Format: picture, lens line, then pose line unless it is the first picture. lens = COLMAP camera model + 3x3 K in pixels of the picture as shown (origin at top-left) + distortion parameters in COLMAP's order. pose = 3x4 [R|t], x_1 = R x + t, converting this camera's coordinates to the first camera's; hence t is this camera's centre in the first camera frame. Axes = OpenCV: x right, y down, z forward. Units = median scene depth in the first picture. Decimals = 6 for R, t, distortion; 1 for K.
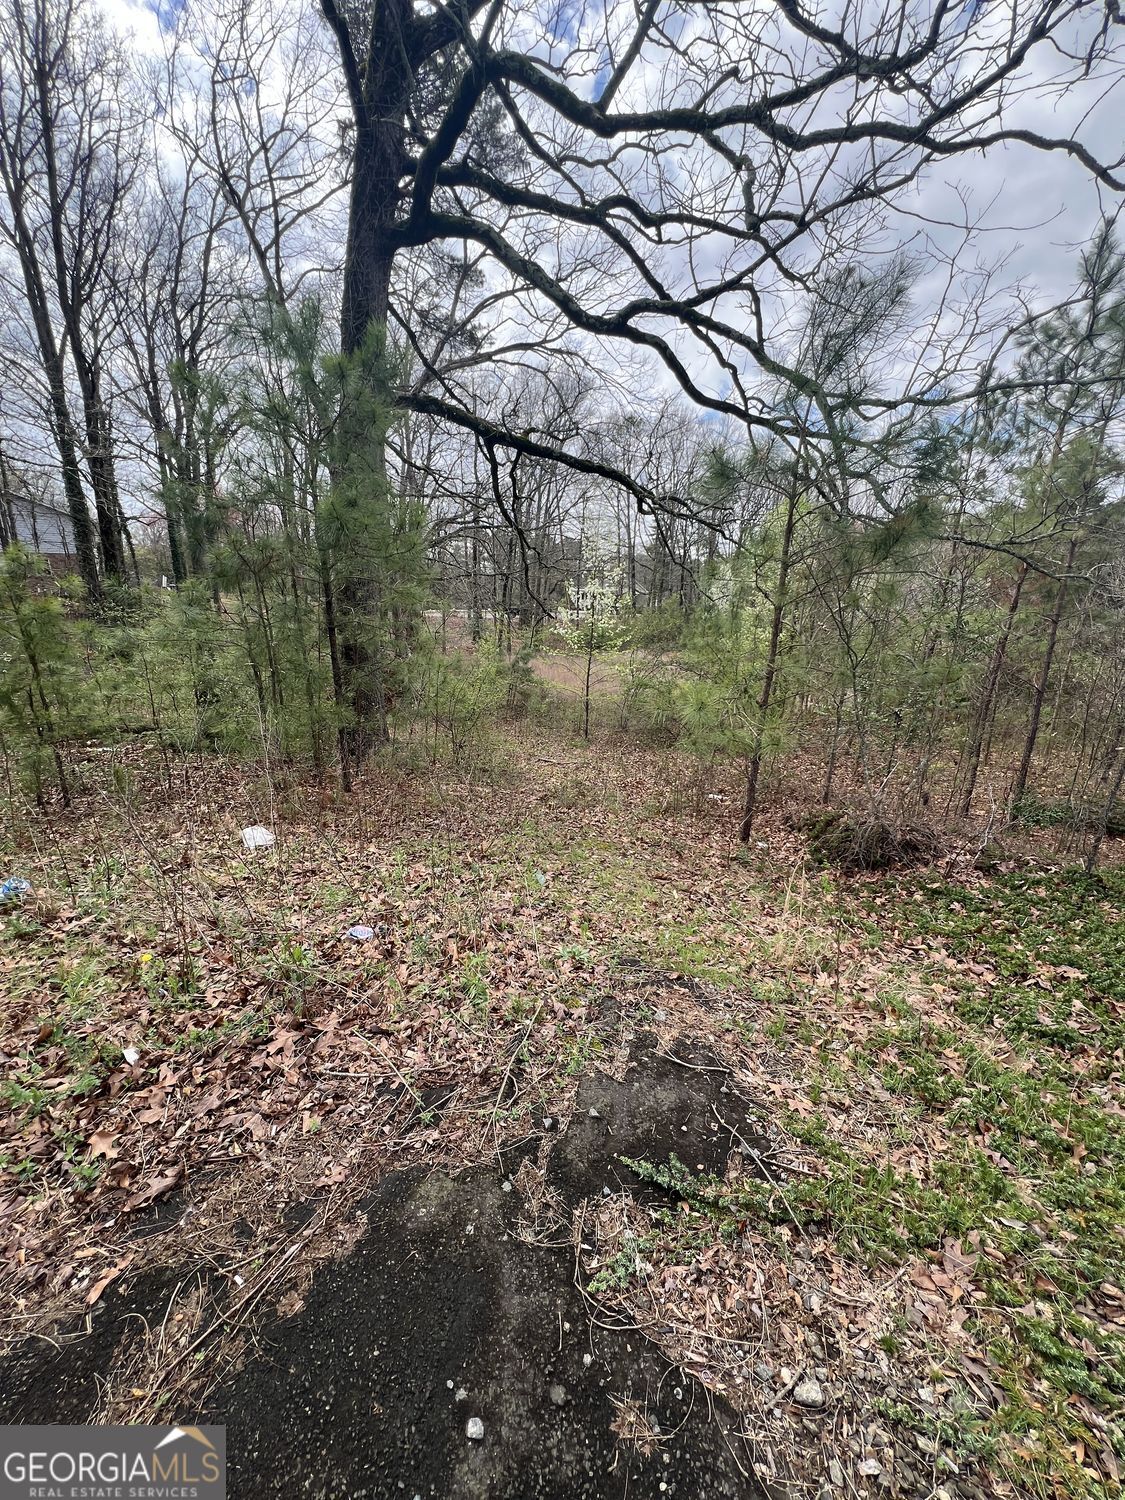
lens RADIAL K [[602.1, 0, 562.6], [0, 602.1, 739.8], [0, 0, 1]] dist [0.000550, -0.000199]
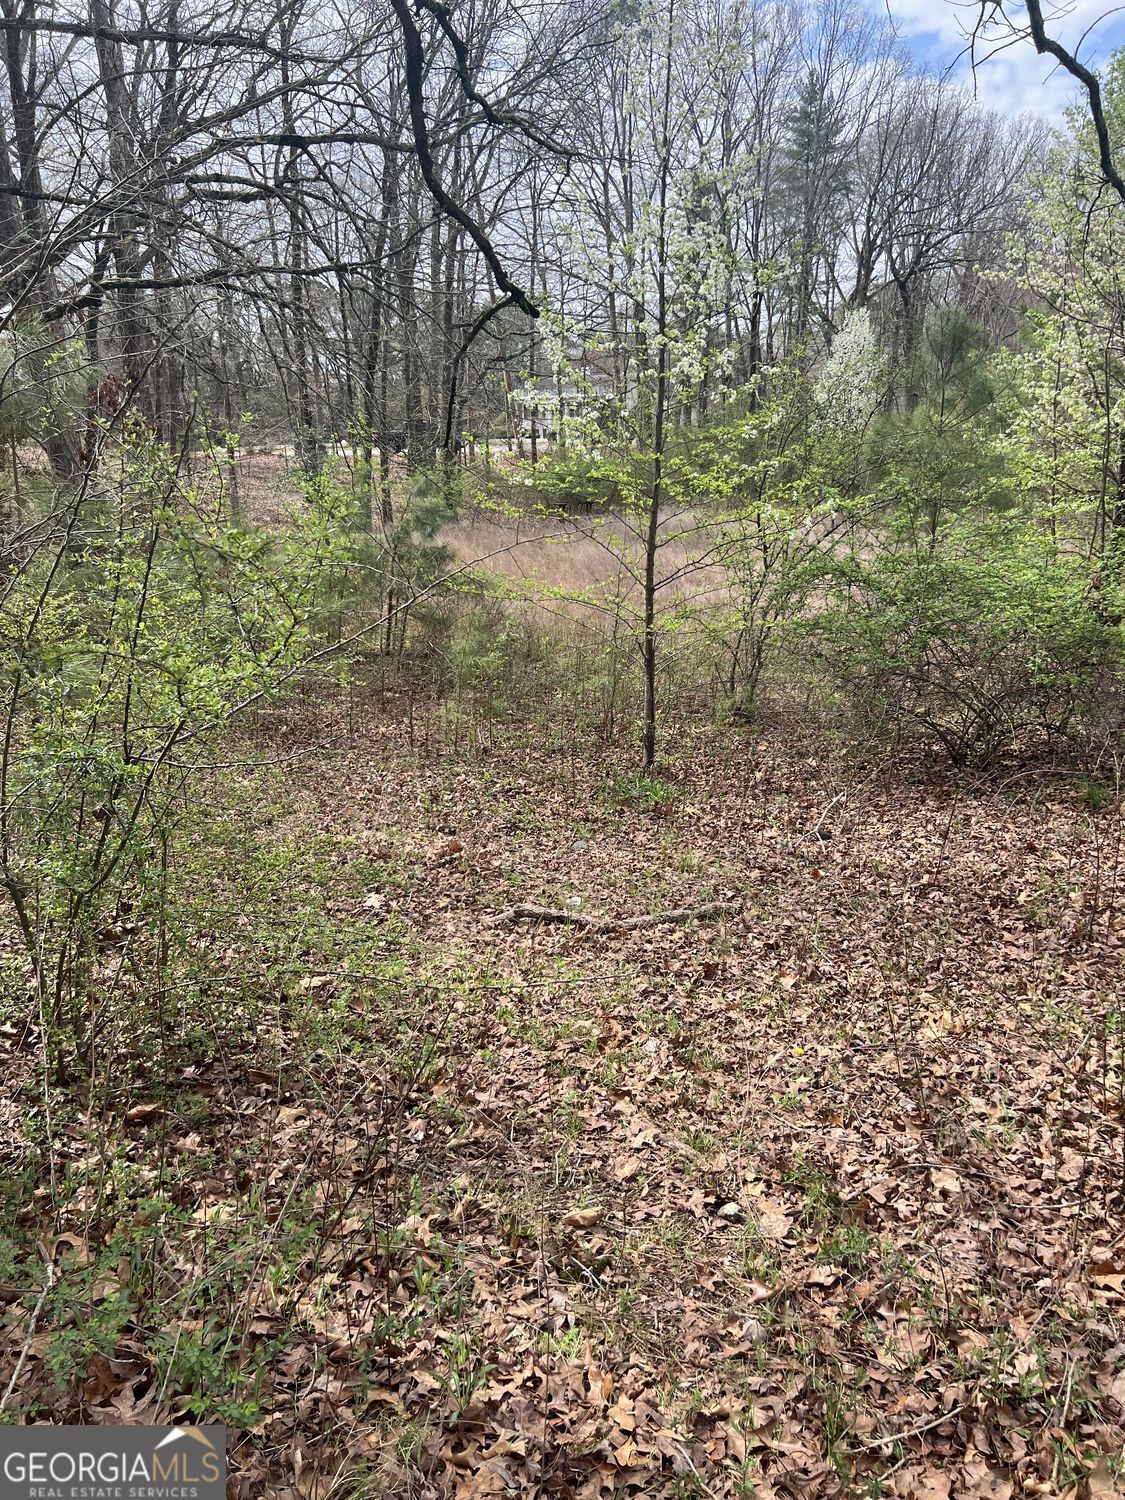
lens RADIAL K [[1135.3, 0, 562.5], [0, 1135.3, 753.9], [0, 0, 1]] dist [0.043531, -0.044126]
pose [[0.997579, -0.048283, 0.050042, -0.120279], [0.045797, 0.997714, 0.049688, -0.136205], [-0.052326, -0.047276, 0.997510, 1.654014]]
